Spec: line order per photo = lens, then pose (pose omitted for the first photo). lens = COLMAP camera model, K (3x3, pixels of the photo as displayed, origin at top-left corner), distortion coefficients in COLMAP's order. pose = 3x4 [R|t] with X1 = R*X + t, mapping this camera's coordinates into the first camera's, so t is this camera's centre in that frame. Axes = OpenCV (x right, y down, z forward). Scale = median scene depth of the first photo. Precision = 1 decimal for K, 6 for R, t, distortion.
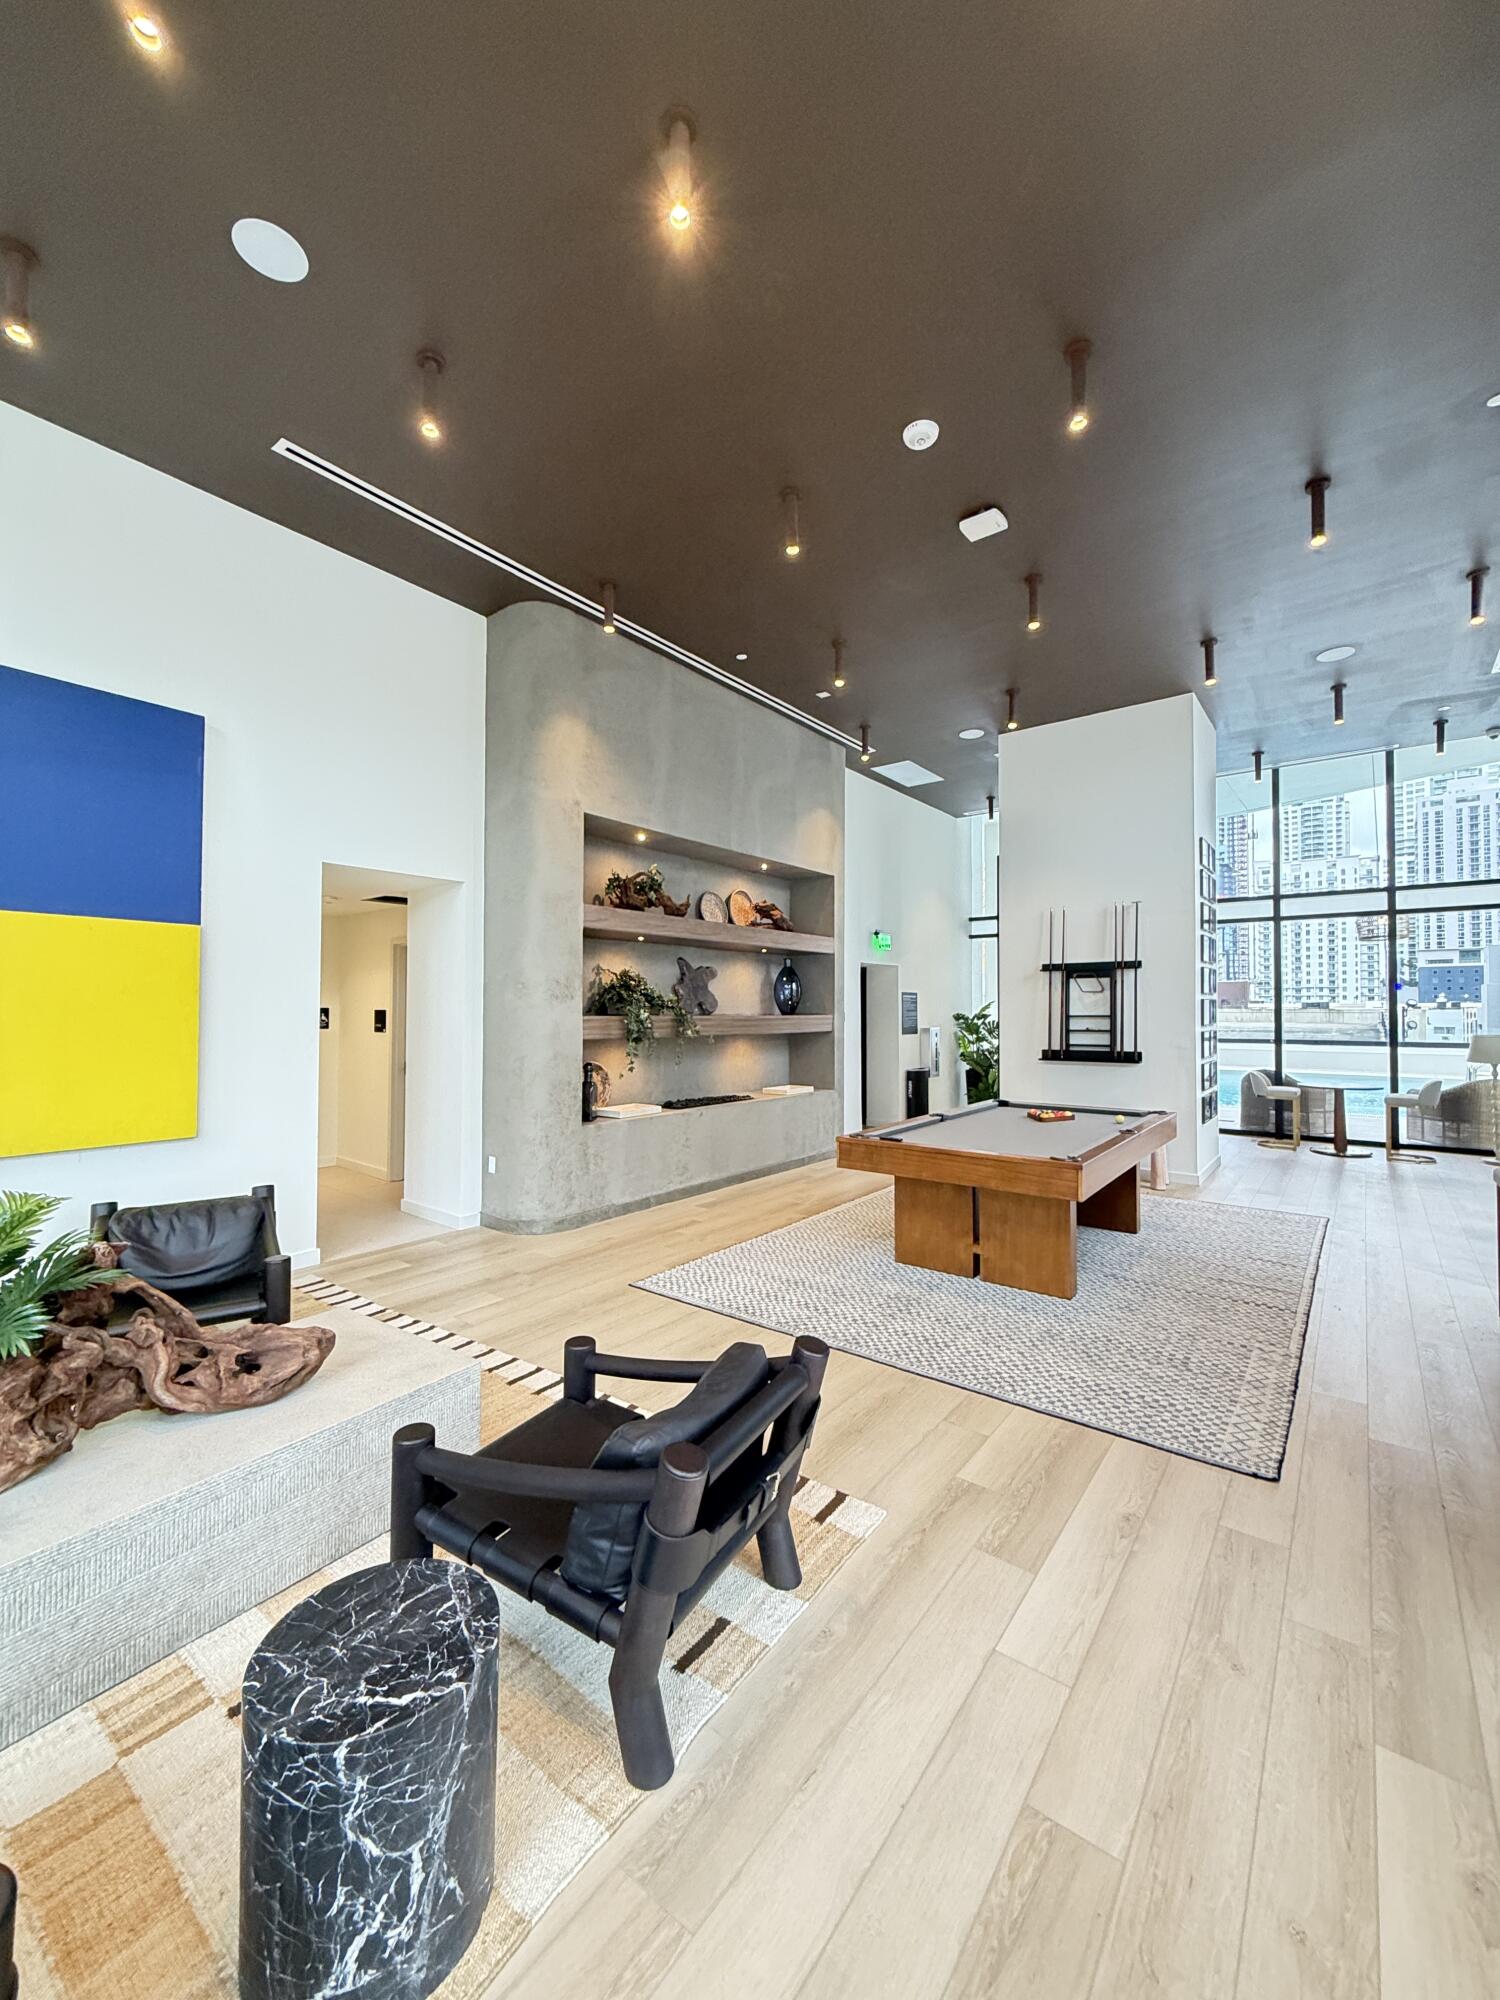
lens RADIAL K [[799.3, 0, 750.3], [0, 799.3, 995.4], [0, 0, 1]] dist [-0.000094, 0.000091]
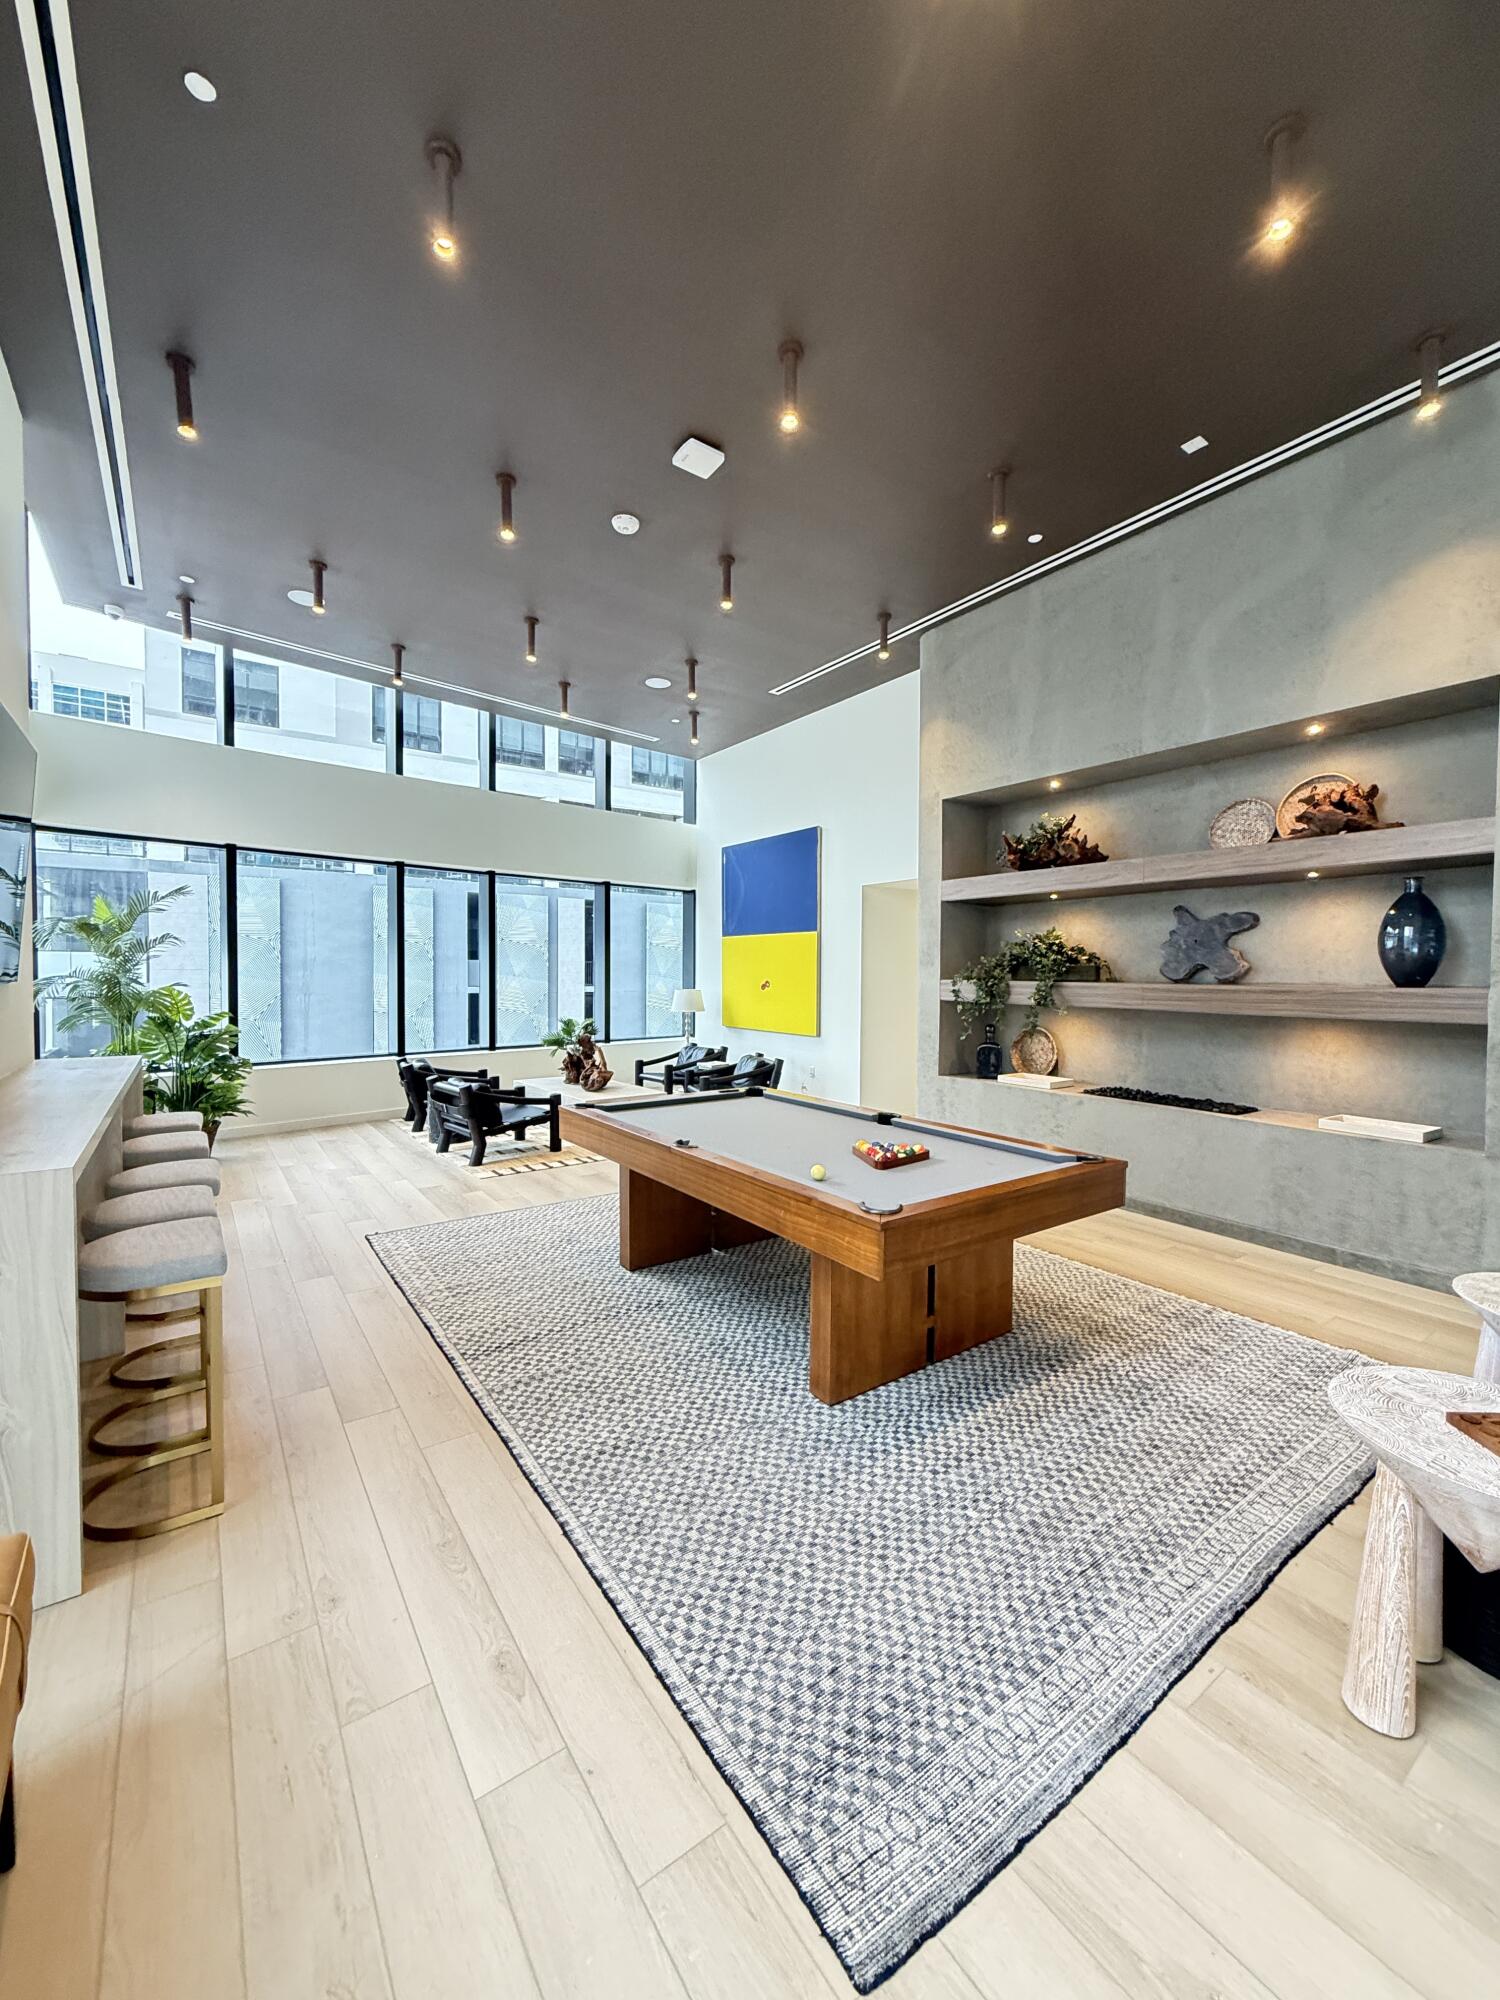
lens RADIAL K [[791.9, 0, 750.0], [0, 791.9, 1000.0], [0, 0, 1]] dist [-0.001432, 0.000089]
pose [[-0.292146, 0.029705, -0.955912, 0.844243], [0.012267, 0.999552, 0.027312, 0.017220], [0.956295, -0.003747, -0.292380, 0.948865]]
